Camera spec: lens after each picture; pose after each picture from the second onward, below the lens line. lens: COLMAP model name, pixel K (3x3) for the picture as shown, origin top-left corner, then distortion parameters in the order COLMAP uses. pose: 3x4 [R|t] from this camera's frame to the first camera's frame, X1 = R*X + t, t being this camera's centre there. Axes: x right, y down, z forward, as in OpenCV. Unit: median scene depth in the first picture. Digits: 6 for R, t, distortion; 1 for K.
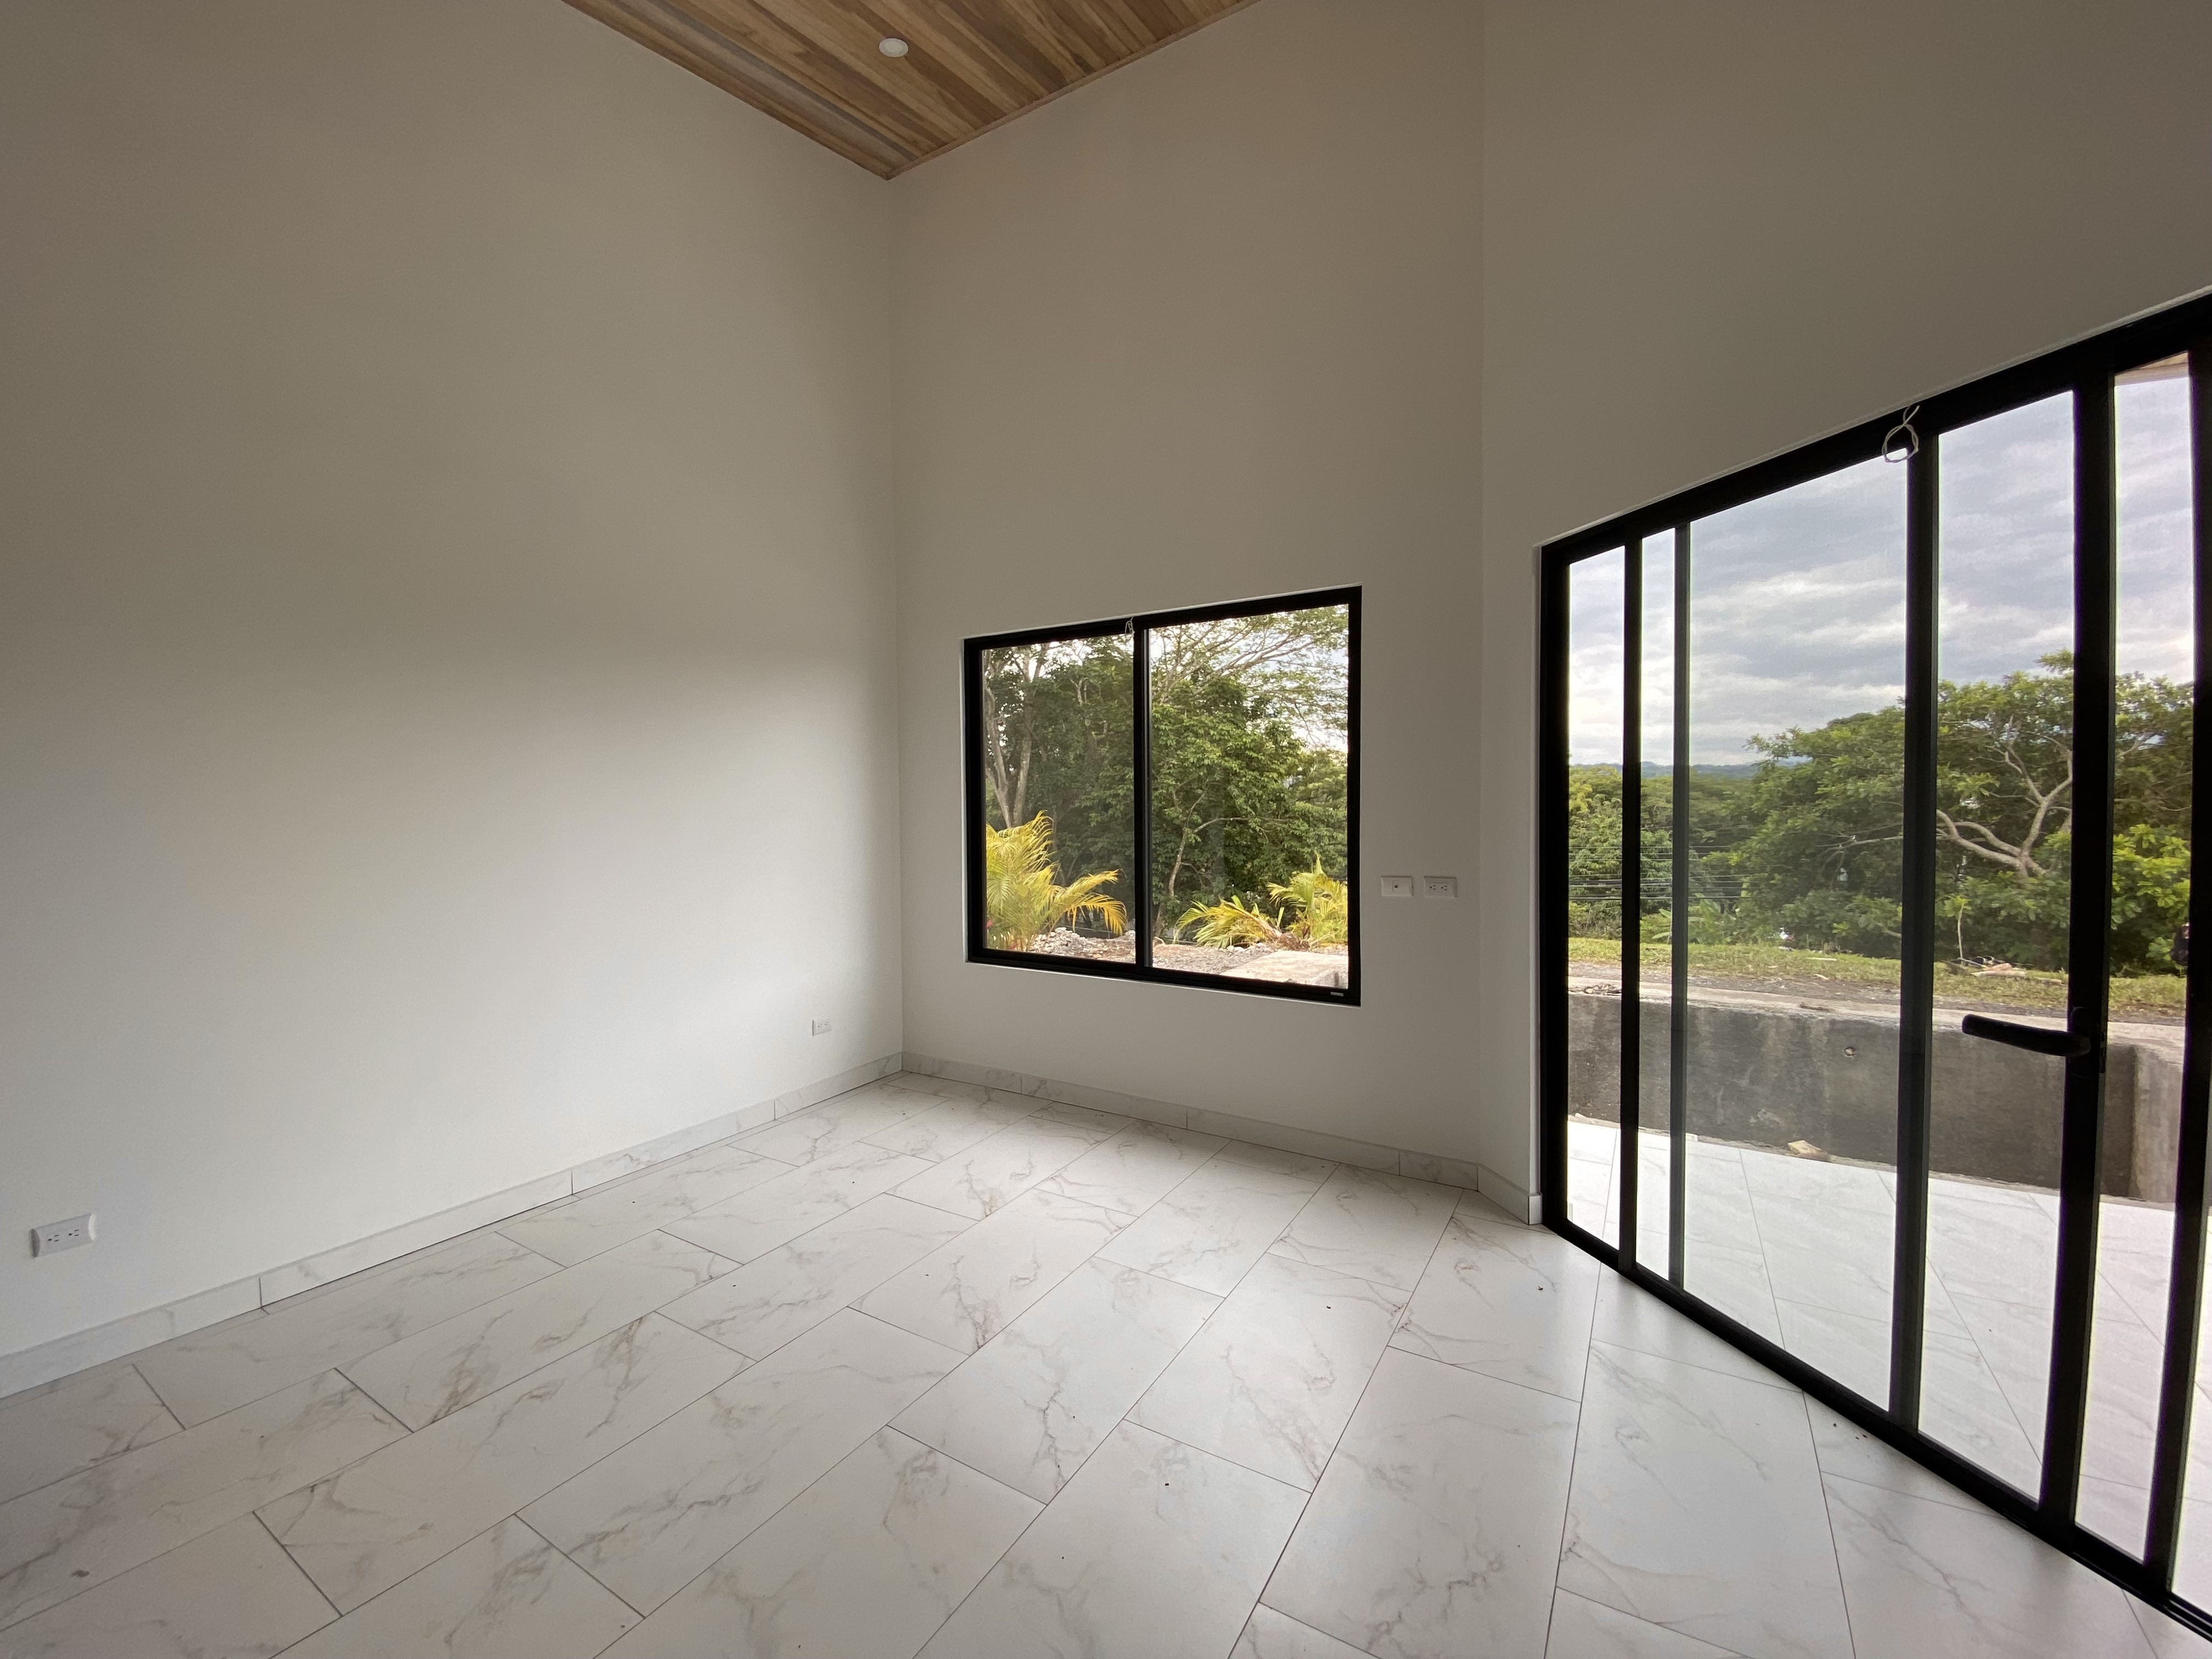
lens RADIAL K [[903.2, 0, 1099.0], [0, 903.2, 830.0], [0, 0, 1]] dist [0.003986, -0.012496]
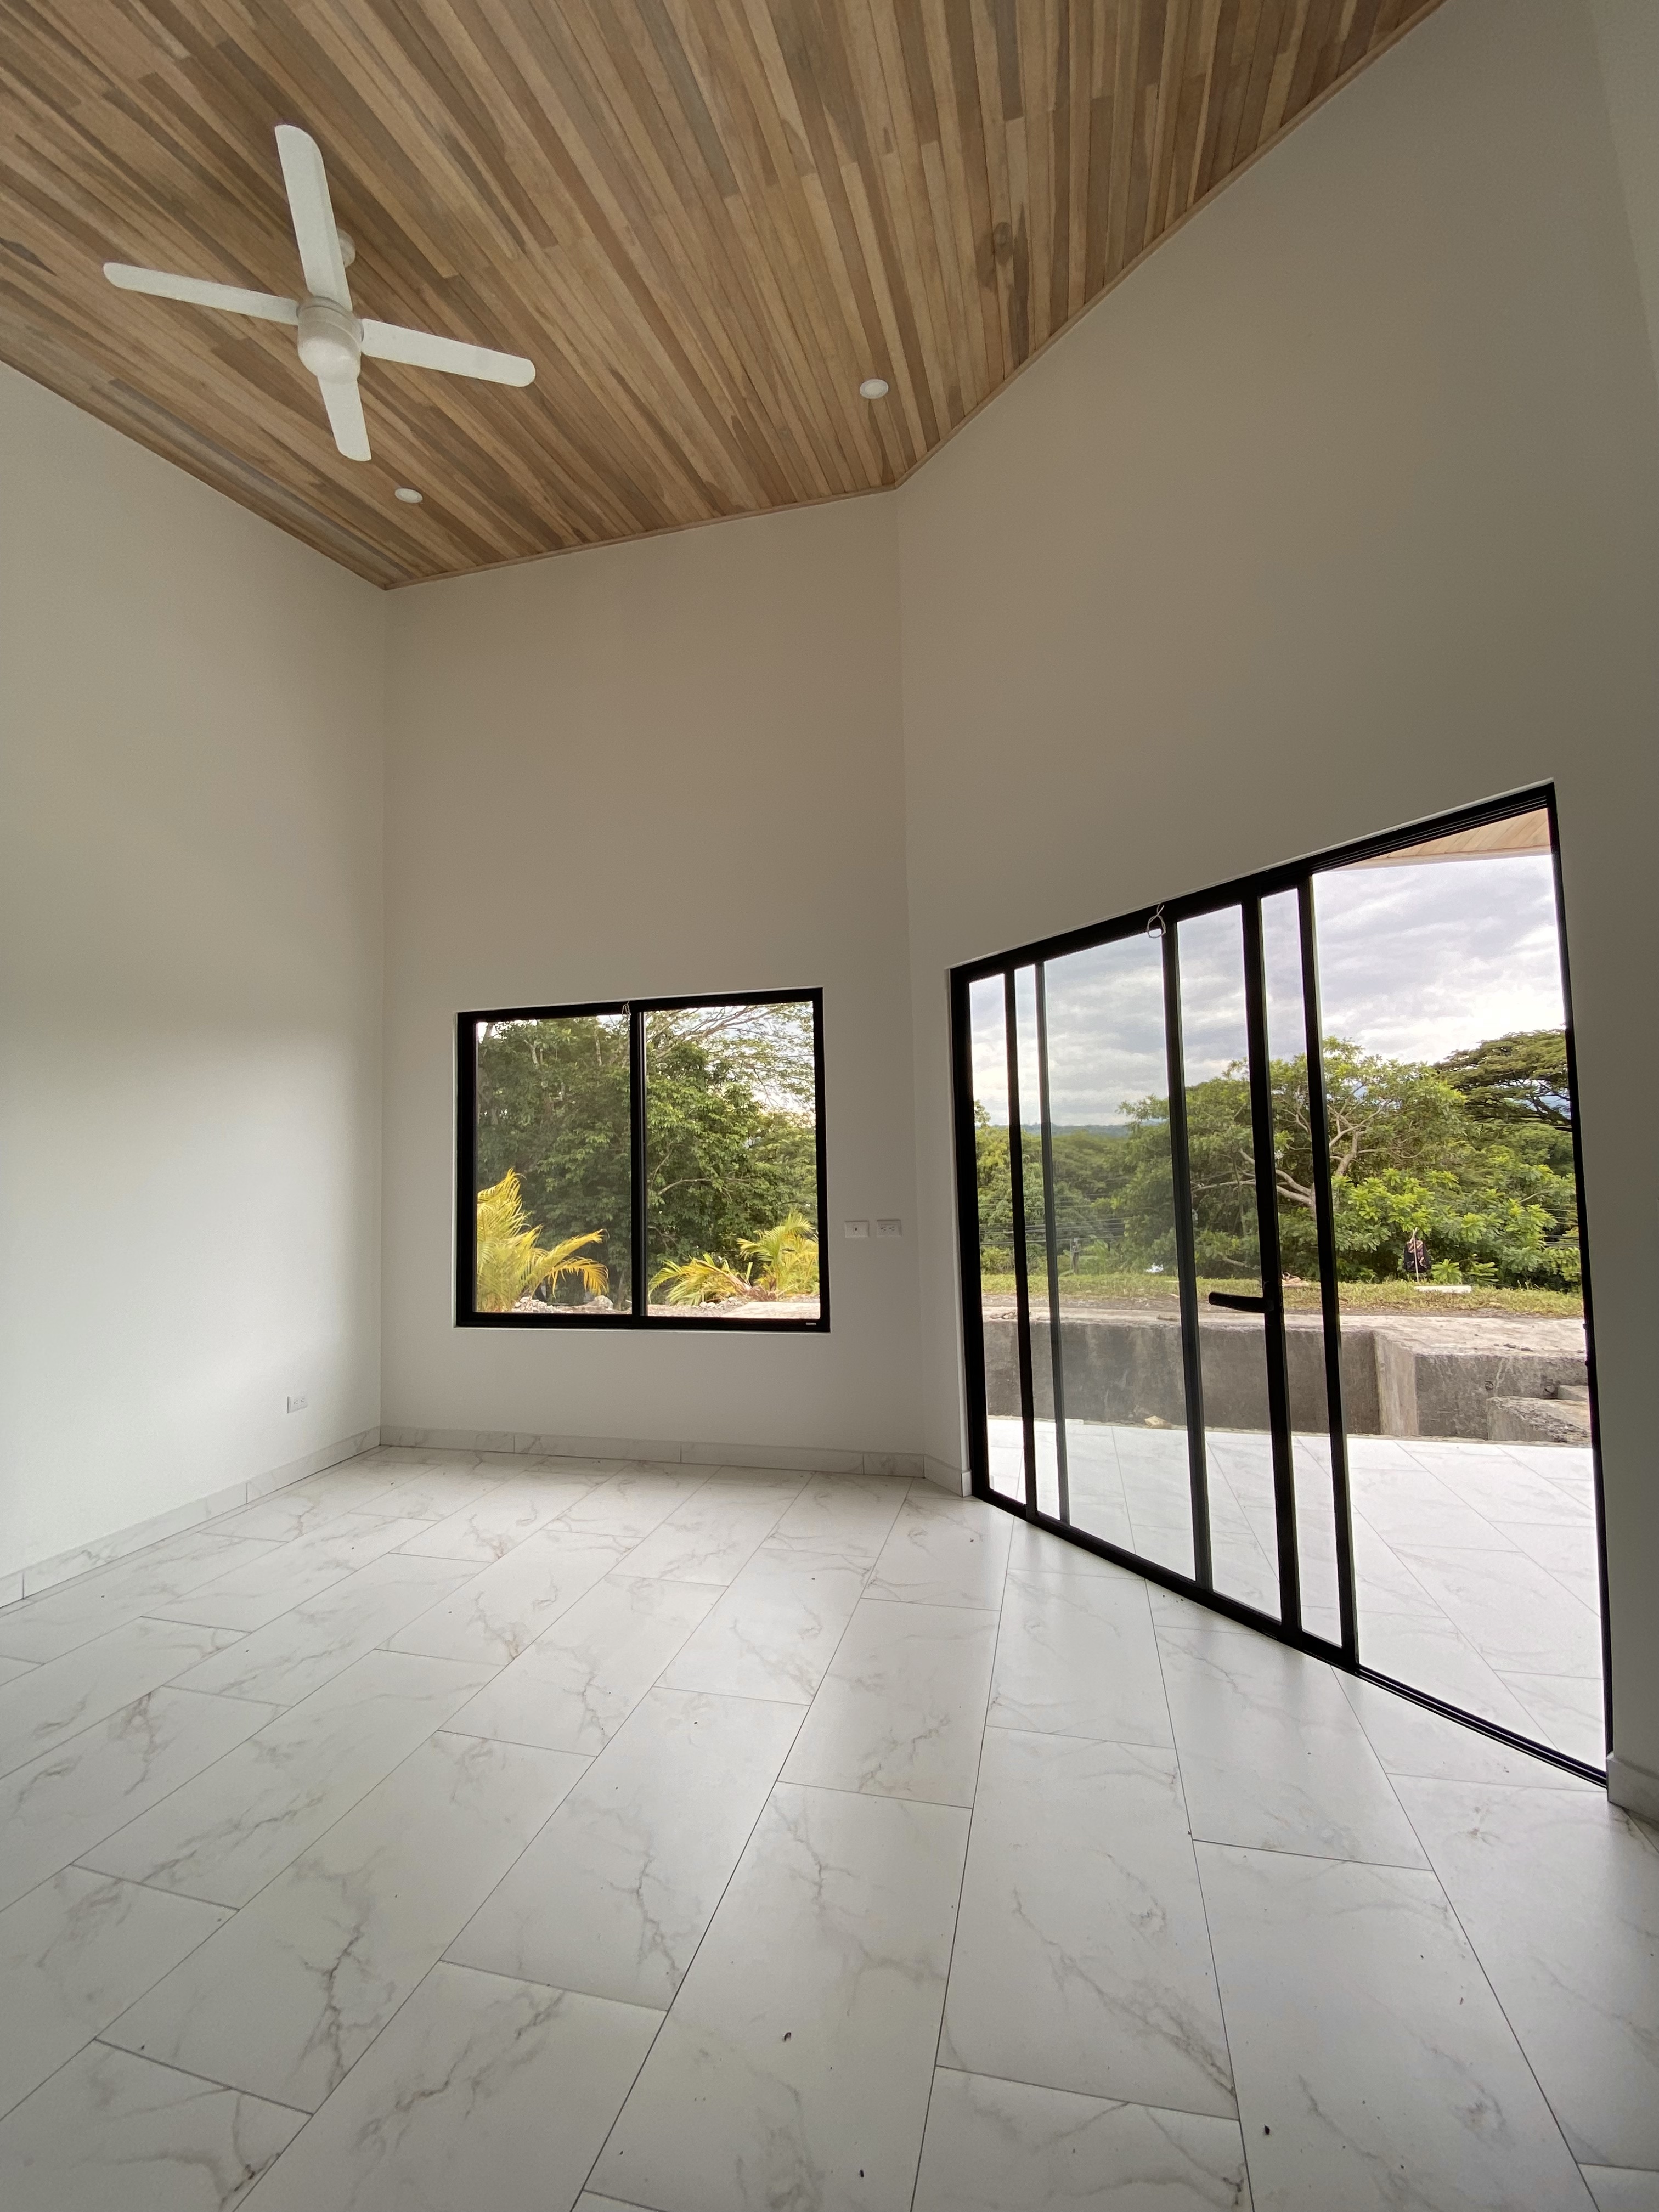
lens RADIAL K [[903.2, 0, 820.0], [0, 903.2, 1085.7], [0, 0, 1]] dist [0.003986, -0.012496]
pose [[0.958419, 0.007934, 0.285256, -0.066880], [0.025520, 0.993225, -0.113369, 0.005001], [-0.284223, 0.115934, 0.951723, -0.176133]]
